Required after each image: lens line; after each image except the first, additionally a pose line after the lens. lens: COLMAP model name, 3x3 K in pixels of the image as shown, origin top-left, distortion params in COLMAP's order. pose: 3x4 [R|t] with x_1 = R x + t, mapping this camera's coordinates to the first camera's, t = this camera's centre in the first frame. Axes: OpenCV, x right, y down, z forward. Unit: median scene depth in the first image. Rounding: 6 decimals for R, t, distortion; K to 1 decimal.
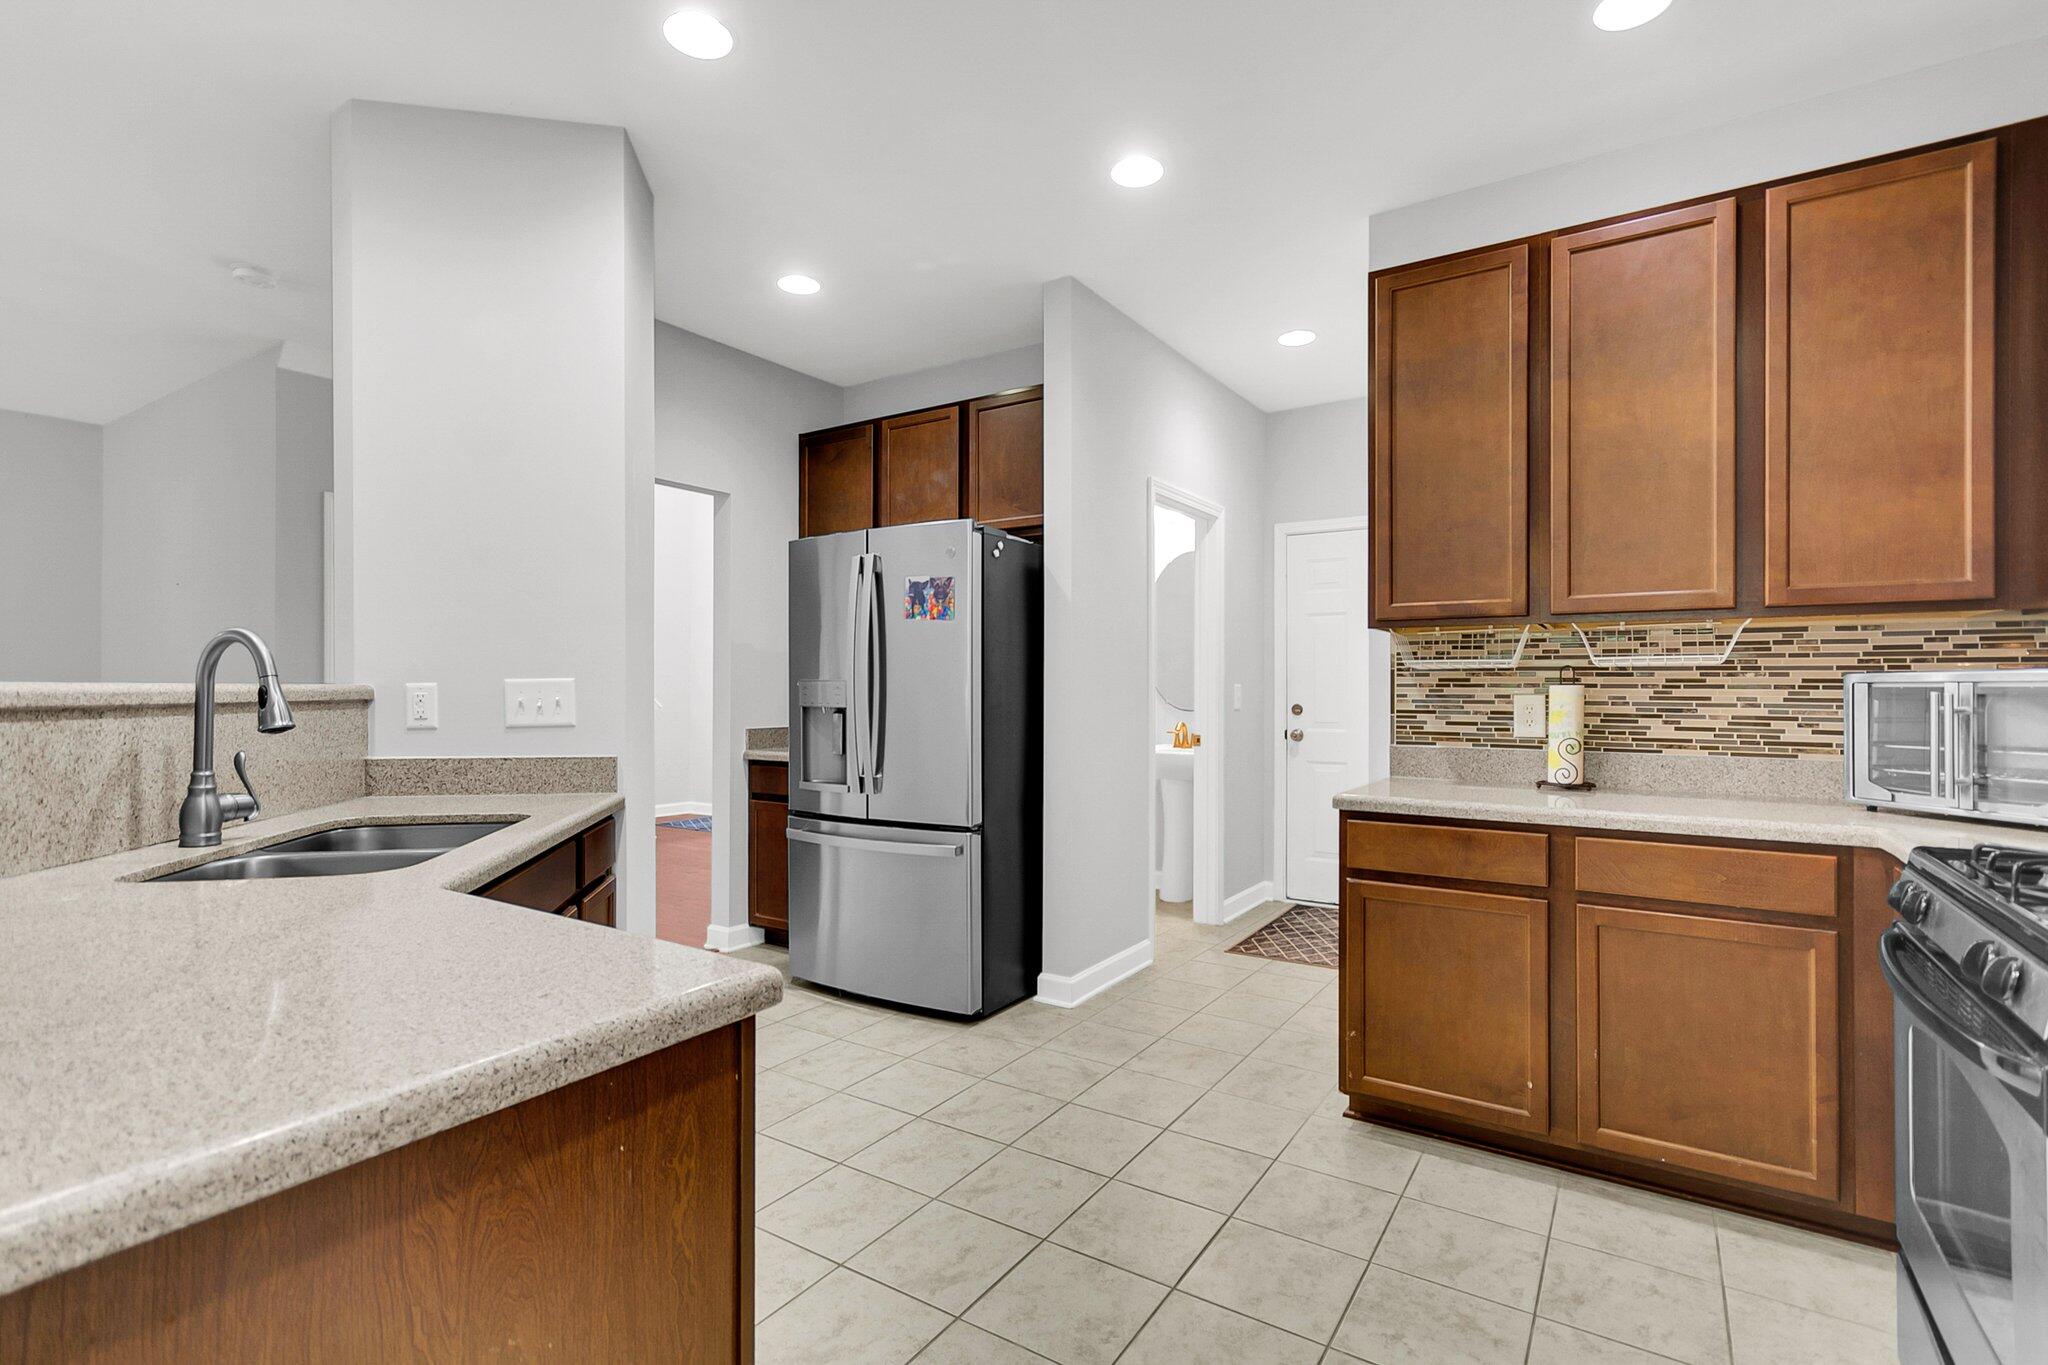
lens RADIAL K [[949.7, 0, 1033.1], [0, 949.7, 685.4], [0, 0, 1]] dist [0.000688, 0.000057]
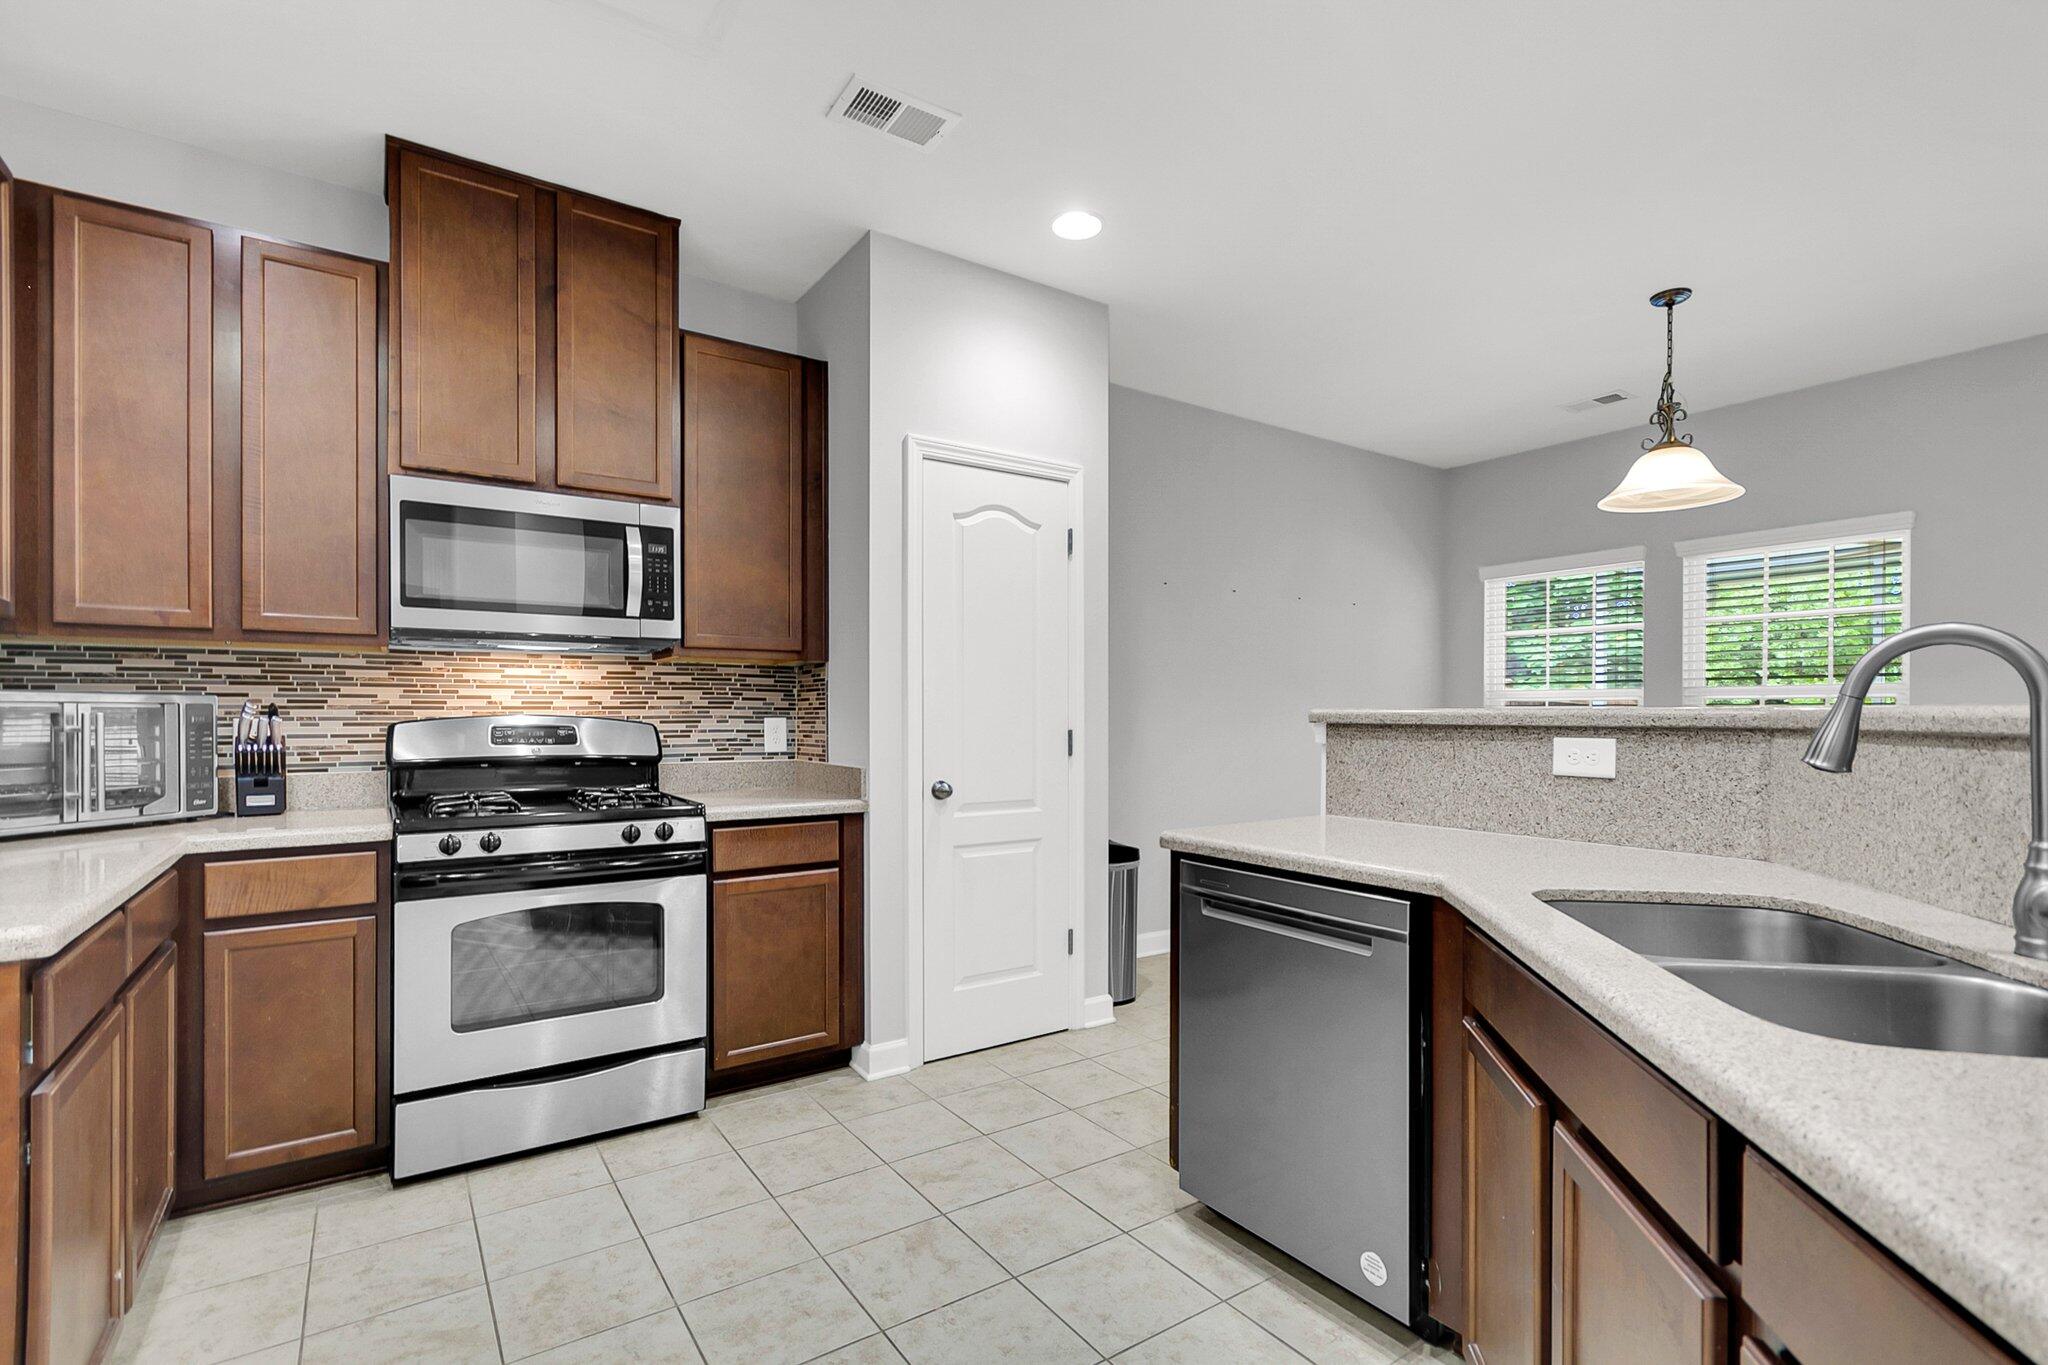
lens RADIAL K [[949.7, 0, 1030.1], [0, 949.7, 703.3], [0, 0, 1]] dist [0.000688, 0.000057]
pose [[-0.921867, 0.001669, 0.387503, -0.508634], [-0.003498, 0.999914, -0.012627, 0.007944], [-0.387490, -0.012995, -0.921782, 1.914808]]
